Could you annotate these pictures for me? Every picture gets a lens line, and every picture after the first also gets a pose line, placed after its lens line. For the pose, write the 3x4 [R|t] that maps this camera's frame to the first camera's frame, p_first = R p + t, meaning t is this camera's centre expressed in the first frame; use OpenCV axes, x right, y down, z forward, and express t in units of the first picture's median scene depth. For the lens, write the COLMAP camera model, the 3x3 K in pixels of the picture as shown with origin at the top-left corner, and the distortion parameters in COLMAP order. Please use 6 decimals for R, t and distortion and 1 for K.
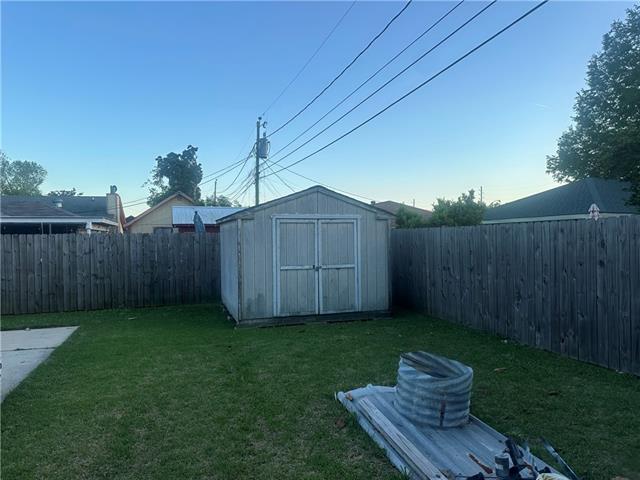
lens RADIAL K [[445.0, 0, 322.1], [0, 445.0, 244.0], [0, 0, 1]] dist [0.098149, -0.131607]
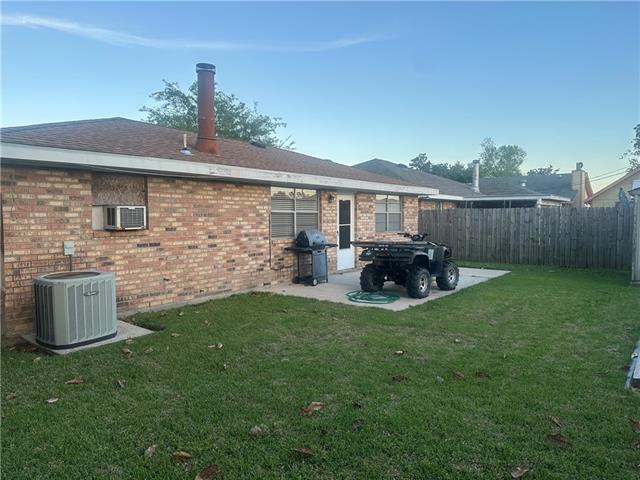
lens RADIAL K [[445.5, 0, 327.7], [0, 445.5, 241.0], [0, 0, 1]] dist [0.129692, -0.228113]
pose [[0.570733, 0.058542, -0.819046, 0.178827], [-0.019098, 0.998132, 0.058035, 0.006535], [0.820913, -0.017480, 0.570785, -0.187019]]
